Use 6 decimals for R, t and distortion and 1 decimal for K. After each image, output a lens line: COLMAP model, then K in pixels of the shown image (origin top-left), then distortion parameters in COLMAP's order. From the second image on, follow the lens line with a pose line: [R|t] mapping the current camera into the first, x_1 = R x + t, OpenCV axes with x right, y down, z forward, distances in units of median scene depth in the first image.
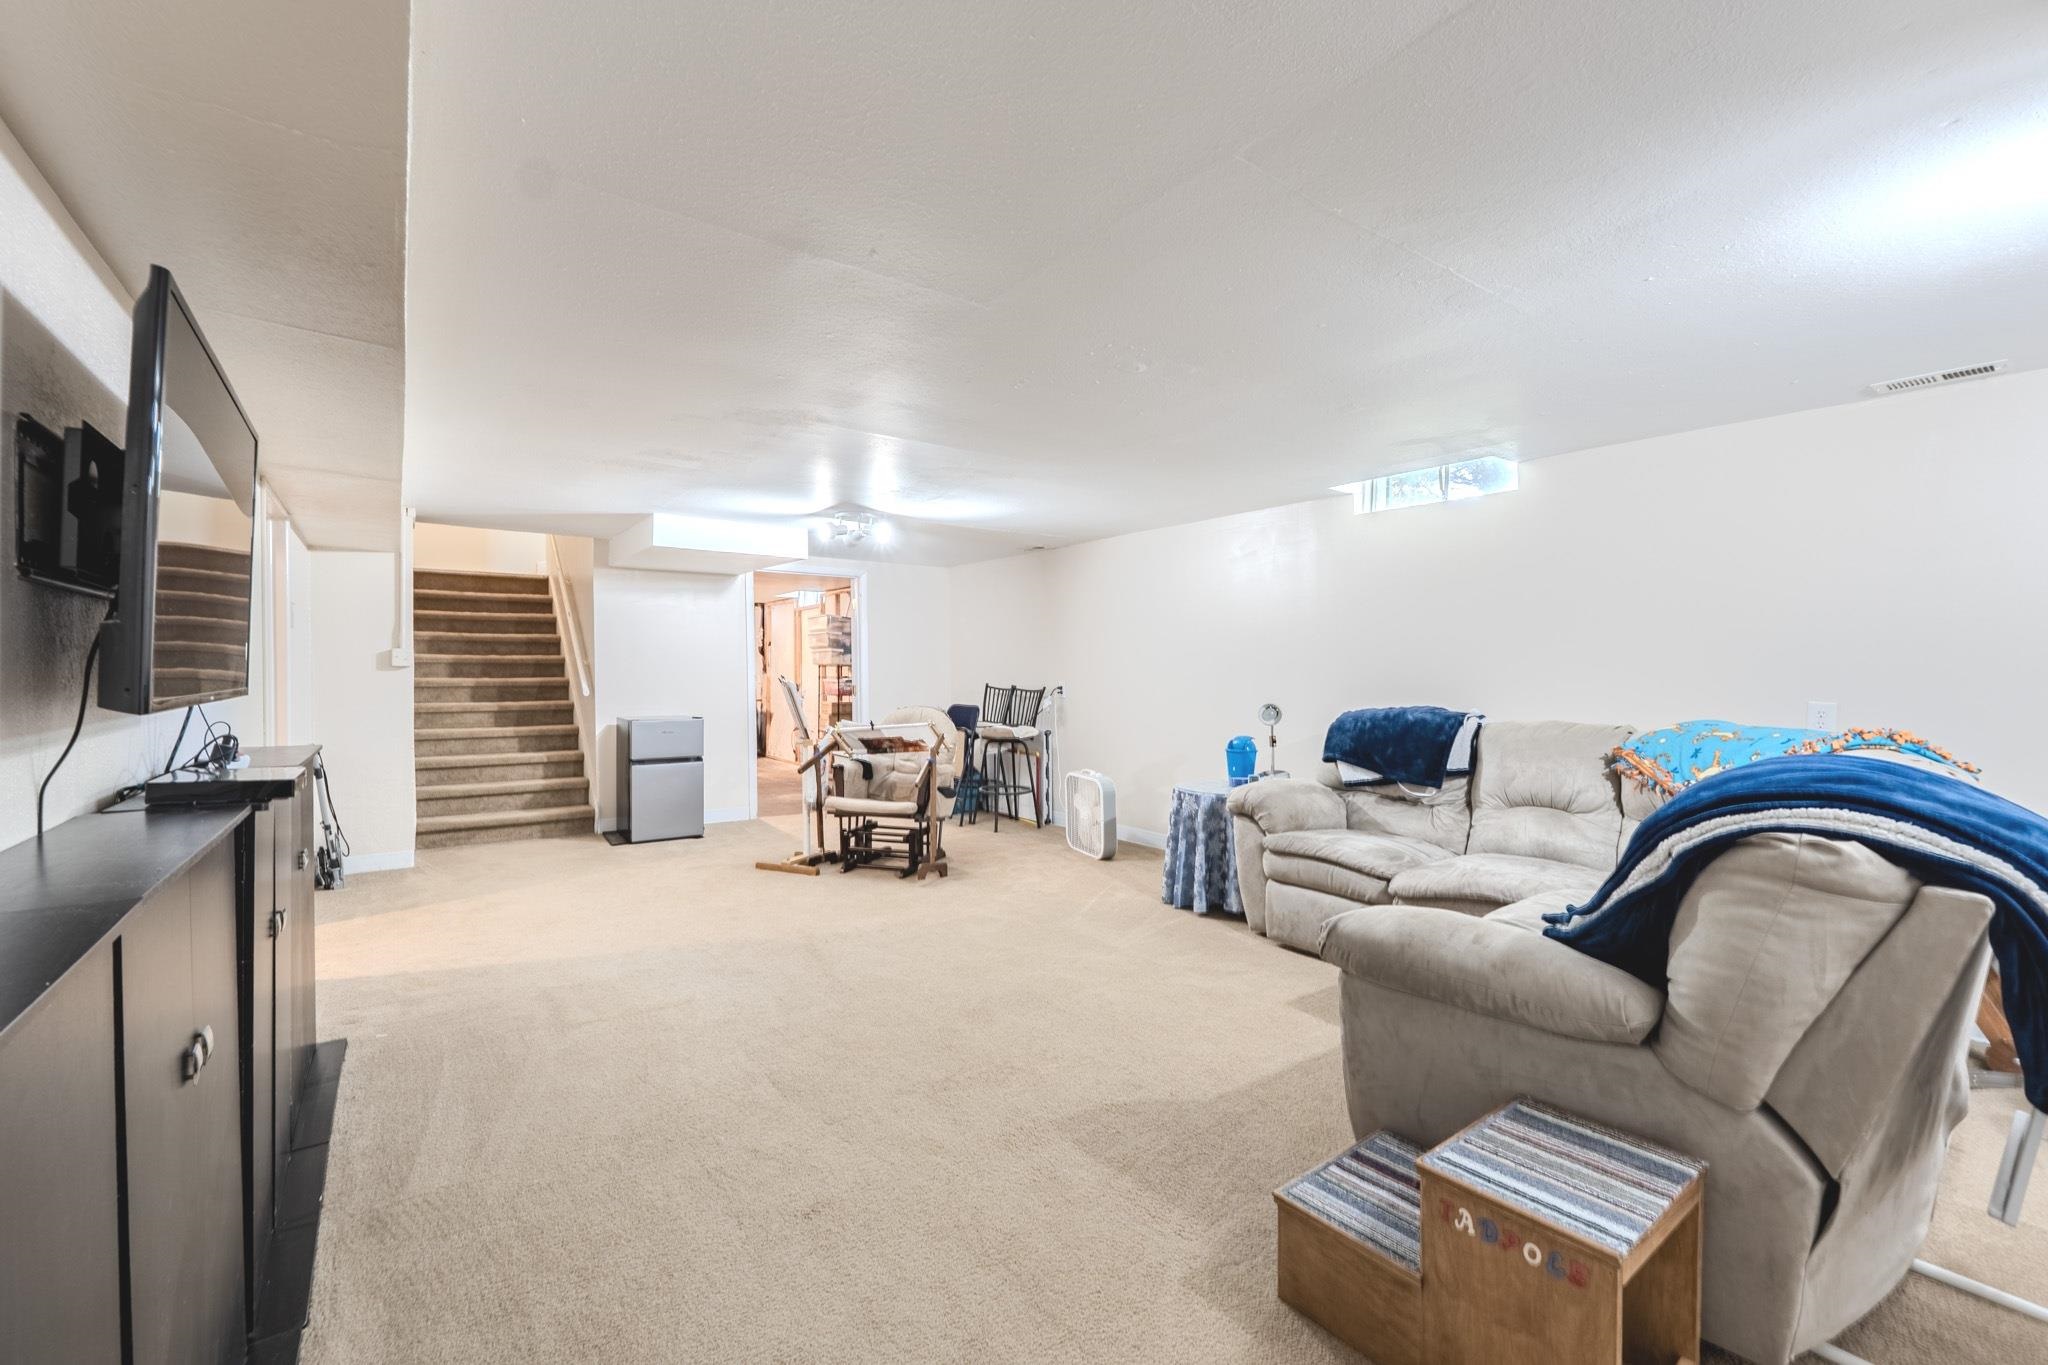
lens RADIAL K [[862.0, 0, 1024.0], [0, 862.0, 682.5], [0, 0, 1]] dist [-0.003773, -0.000082]
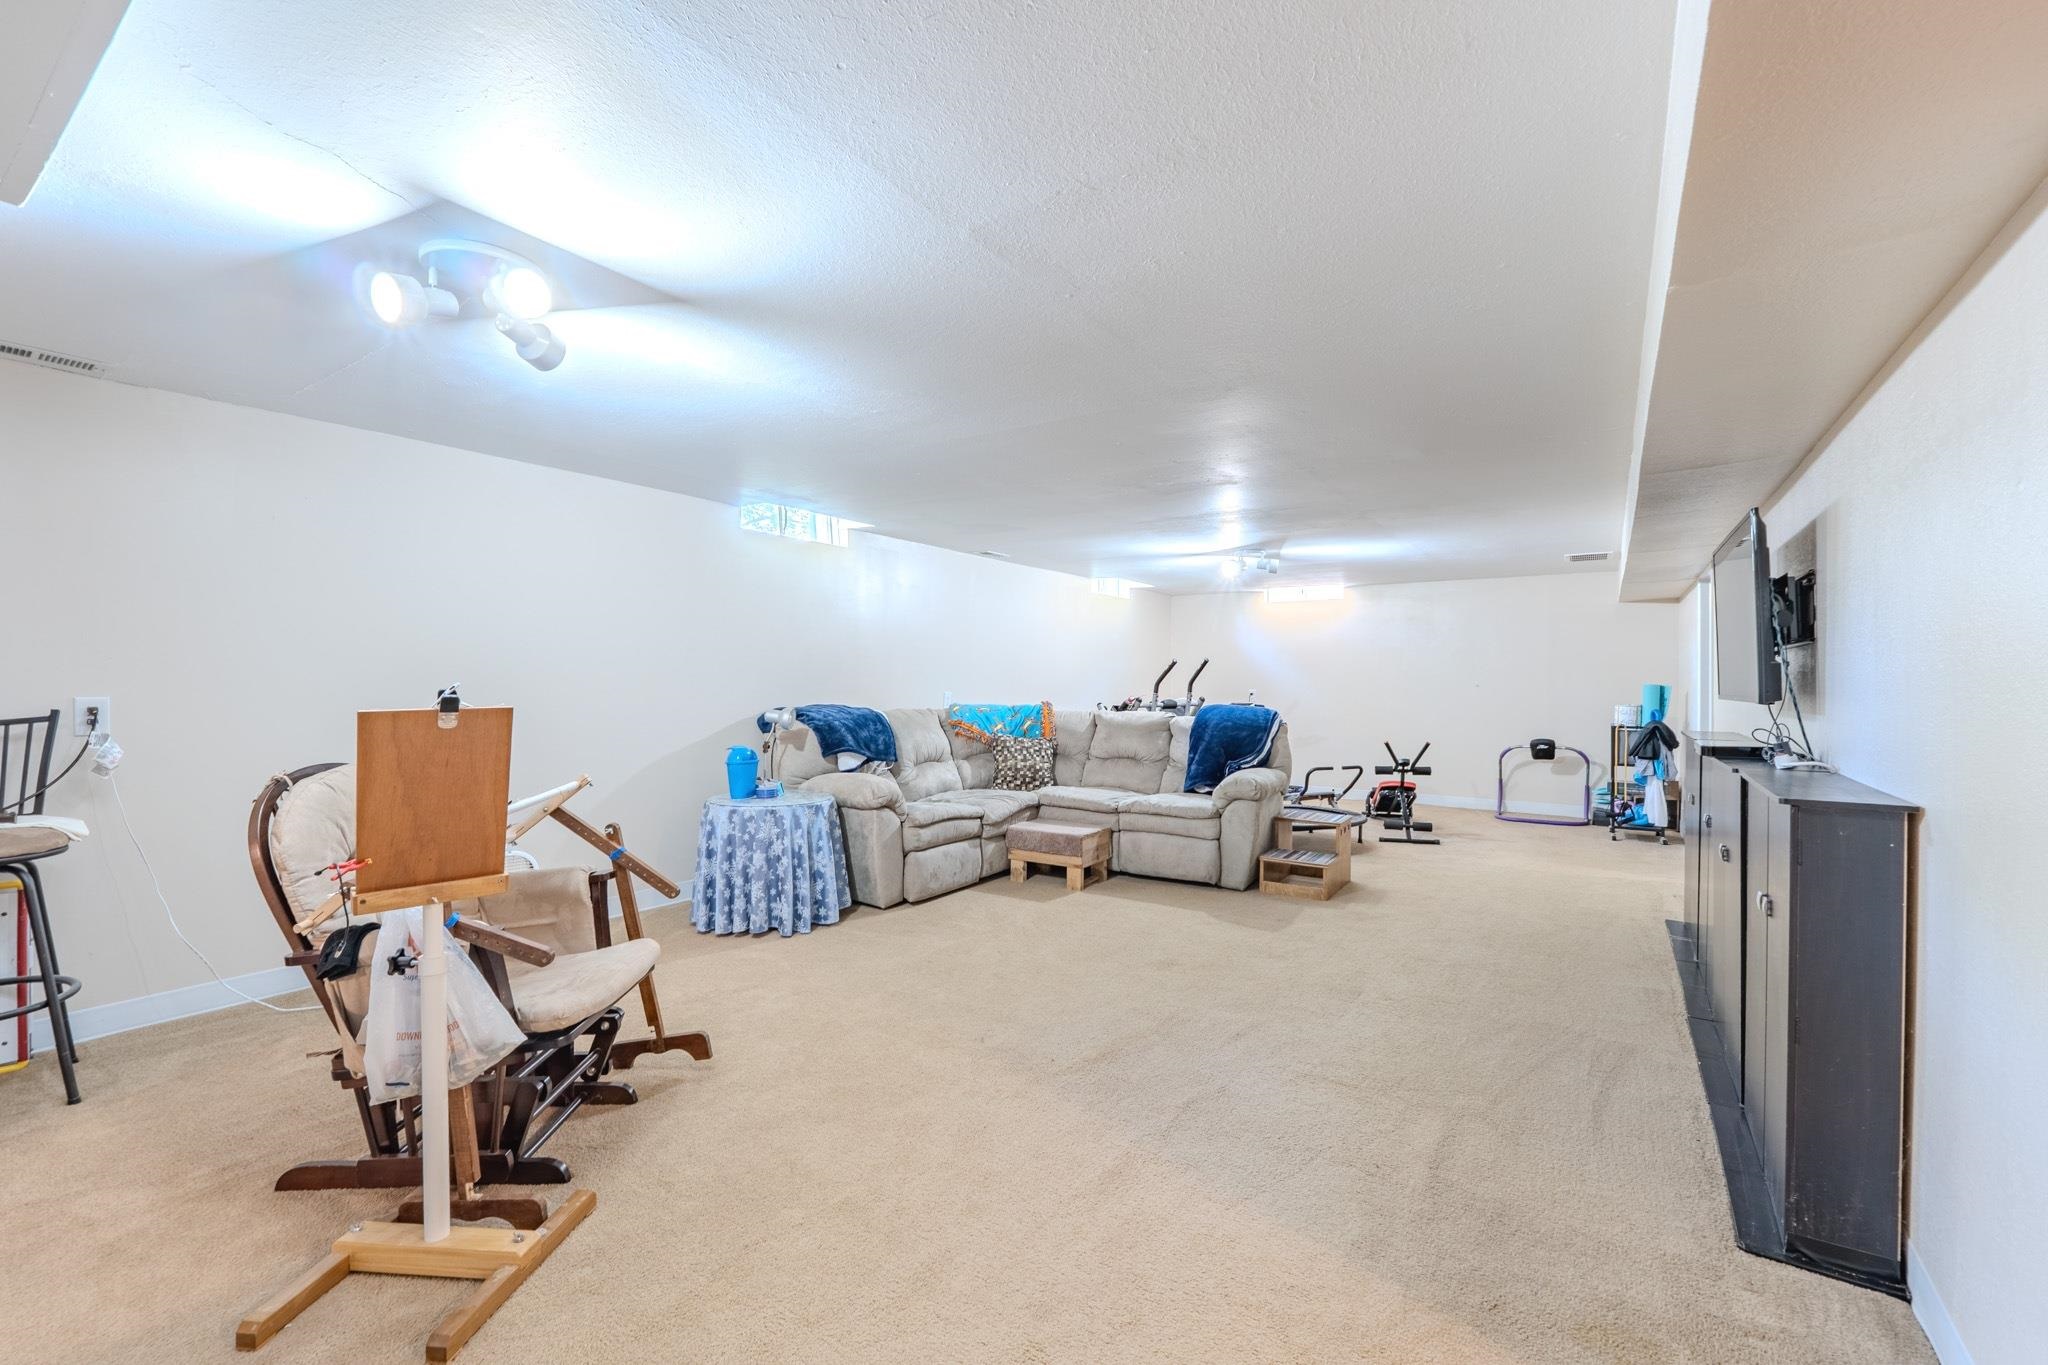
lens RADIAL K [[862.0, 0, 1024.0], [0, 862.0, 682.5], [0, 0, 1]] dist [-0.003773, -0.000082]
pose [[-0.334792, -0.011854, 0.942218, -0.927785], [-0.002787, 0.999929, 0.011590, -0.024144], [-0.942288, 0.001254, -0.334801, 1.298828]]
